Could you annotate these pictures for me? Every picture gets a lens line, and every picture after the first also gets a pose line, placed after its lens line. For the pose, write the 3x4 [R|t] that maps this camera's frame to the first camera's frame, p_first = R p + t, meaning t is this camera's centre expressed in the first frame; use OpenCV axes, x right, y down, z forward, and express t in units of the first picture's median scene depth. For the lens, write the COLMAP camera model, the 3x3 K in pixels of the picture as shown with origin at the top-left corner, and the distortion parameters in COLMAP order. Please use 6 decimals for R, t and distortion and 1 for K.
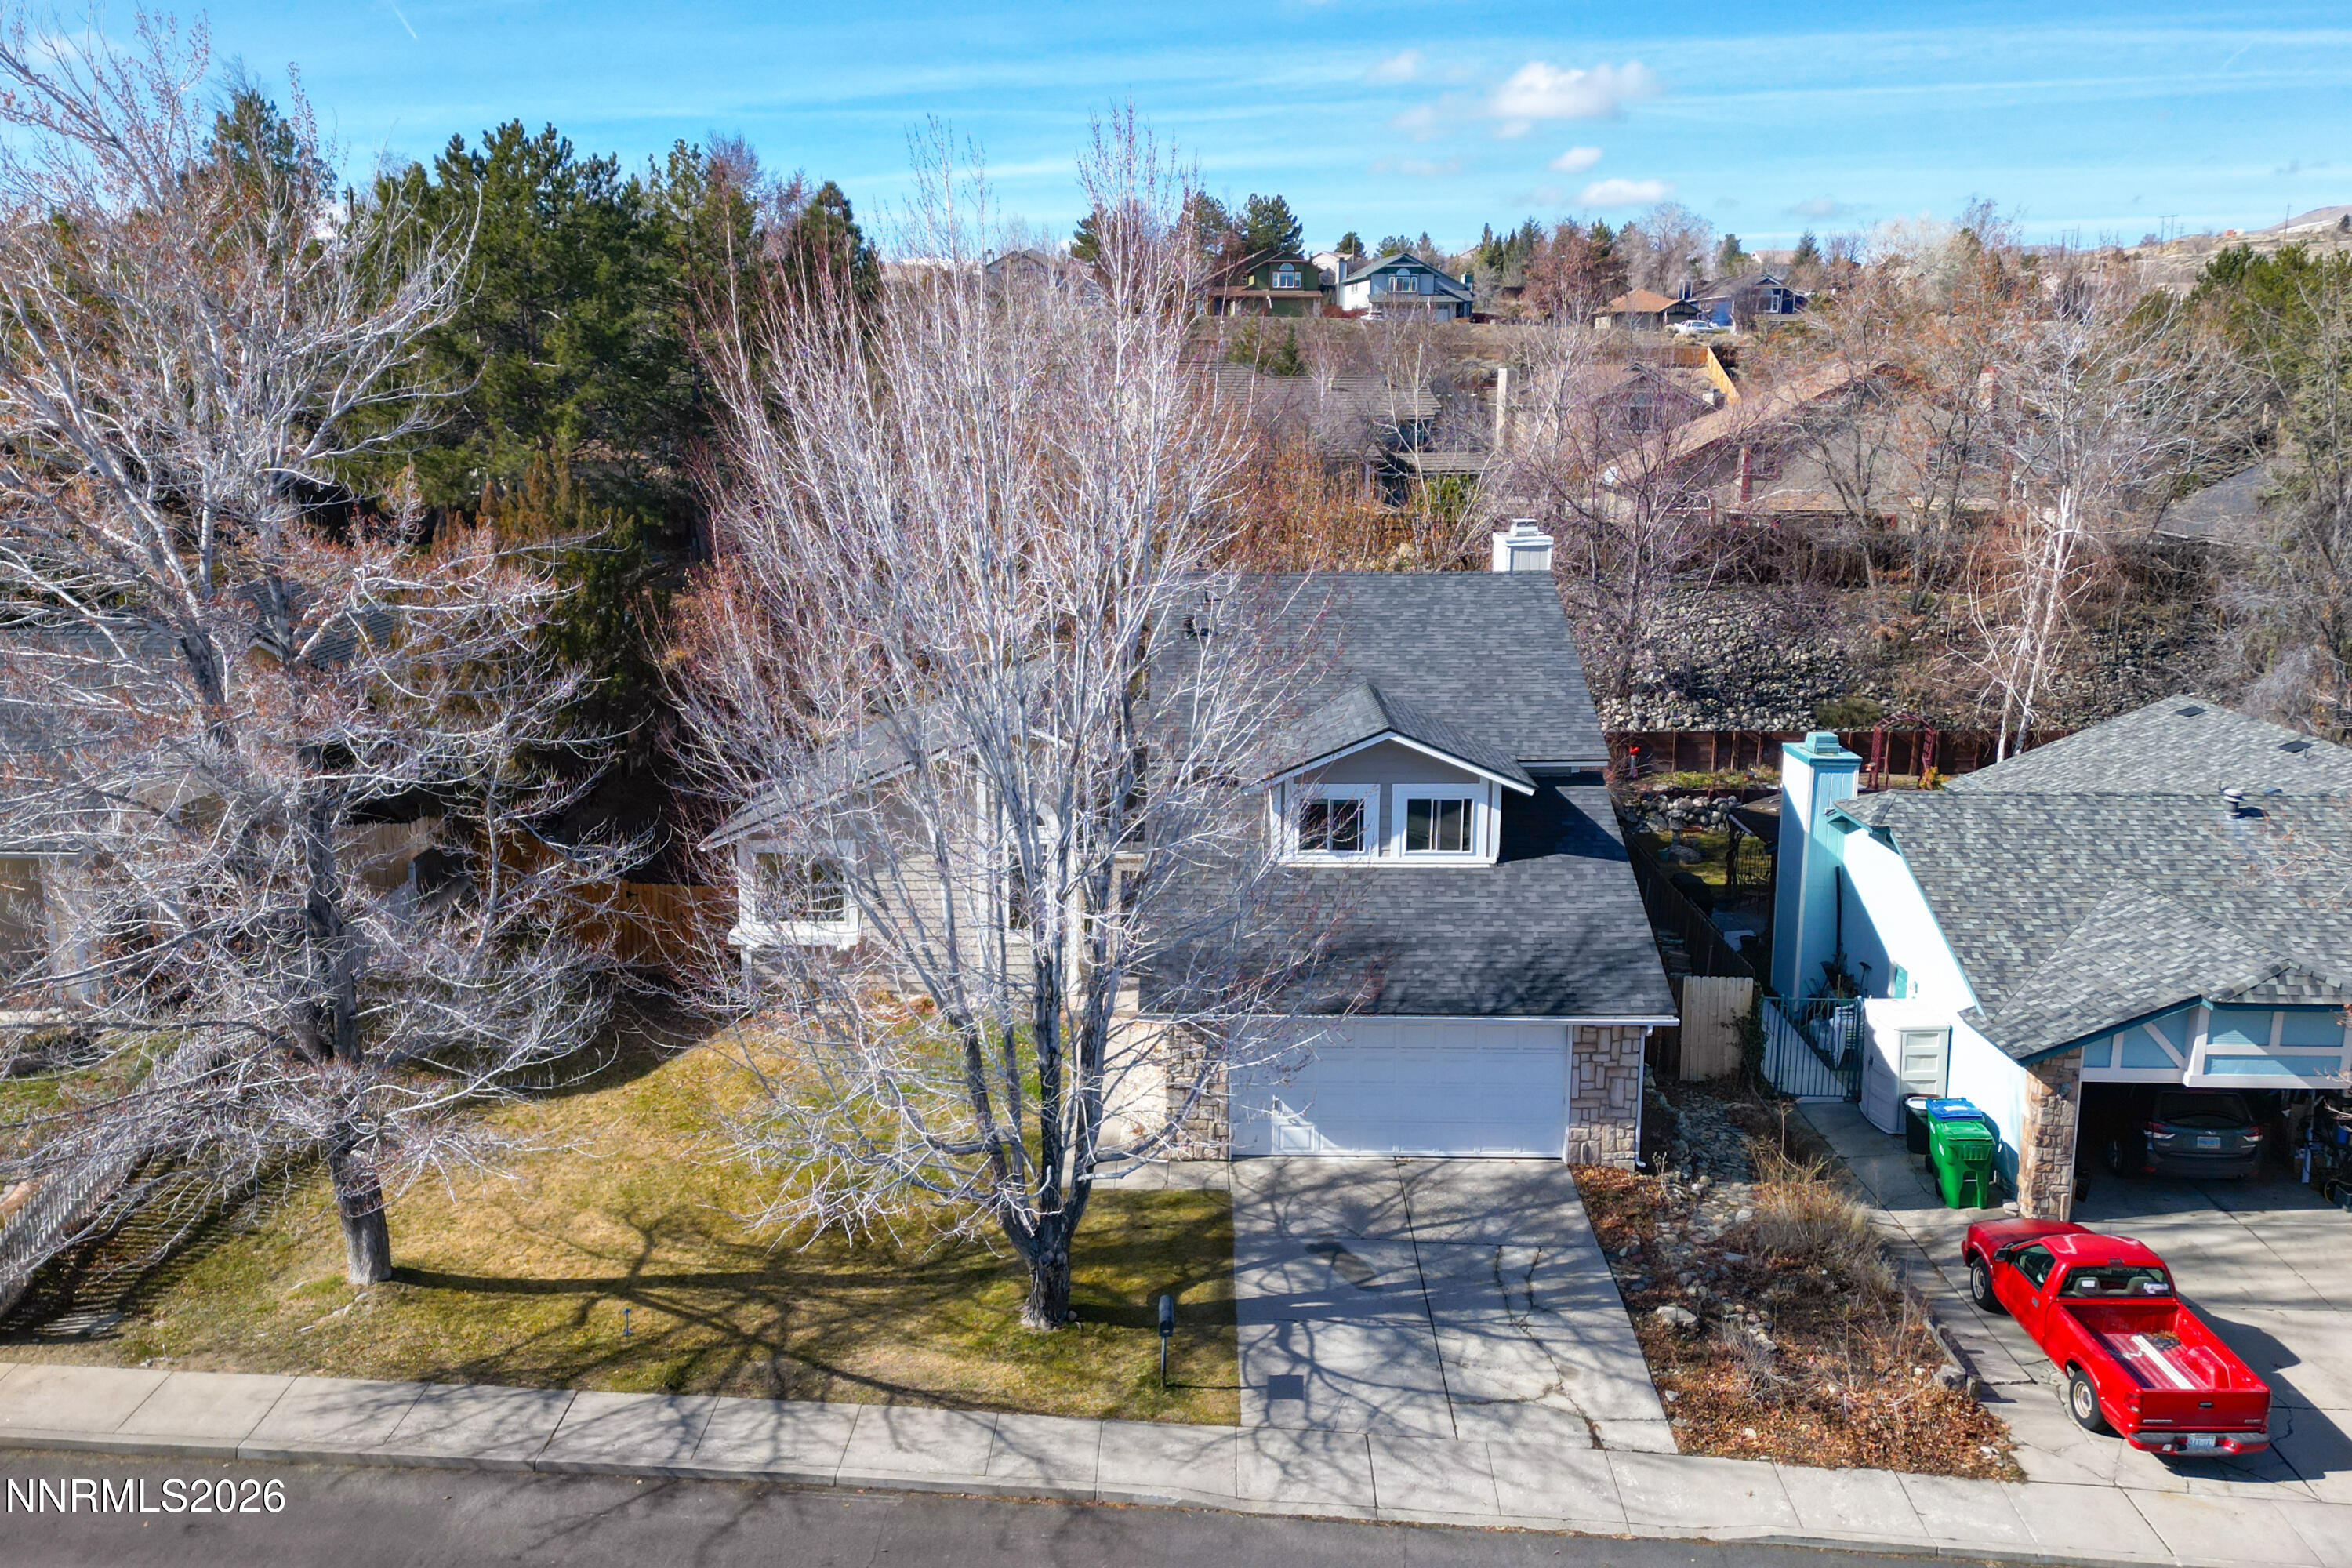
lens RADIAL K [[1923.4, 0, 1176.0], [0, 1923.4, 784.0], [0, 0, 1]] dist [0.099054, -0.092724]
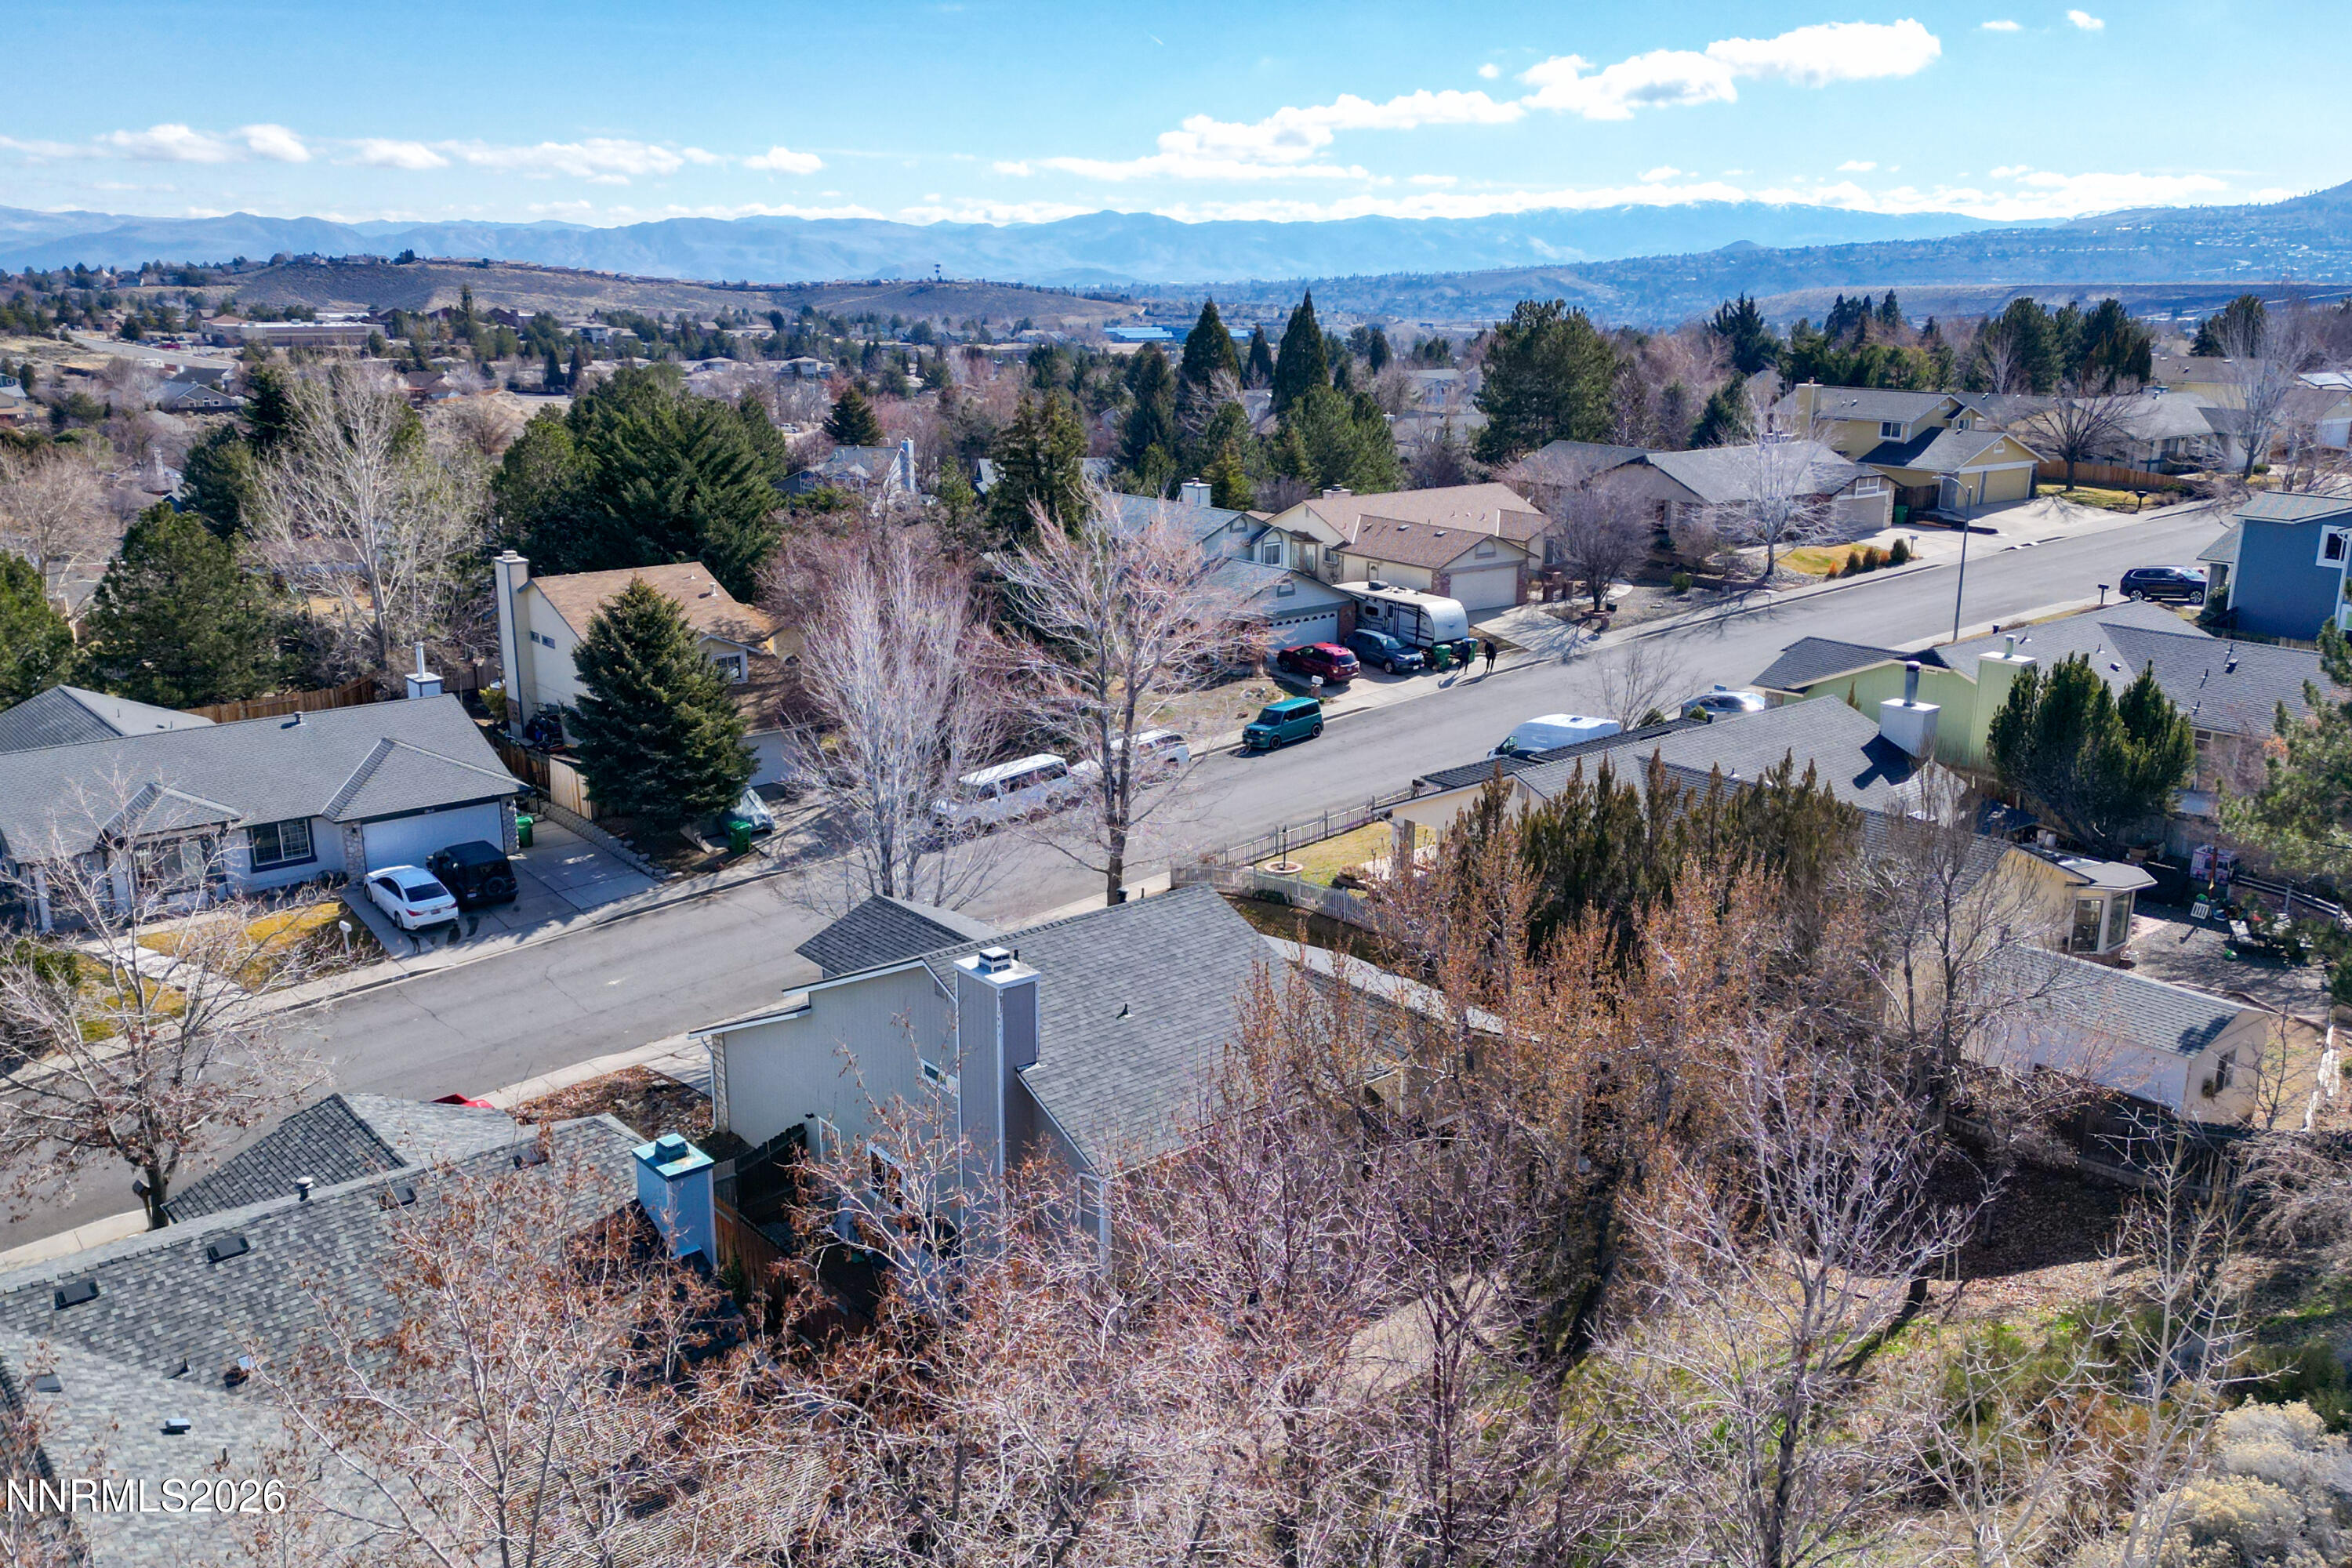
lens RADIAL K [[1923.4, 0, 1176.0], [0, 1923.4, 784.0], [0, 0, 1]] dist [0.099054, -0.092724]
pose [[-0.765430, 0.164704, -0.622084, 1.075446], [-0.133275, 0.905160, 0.403637, -0.946608], [0.629566, 0.391865, -0.670886, 2.603790]]
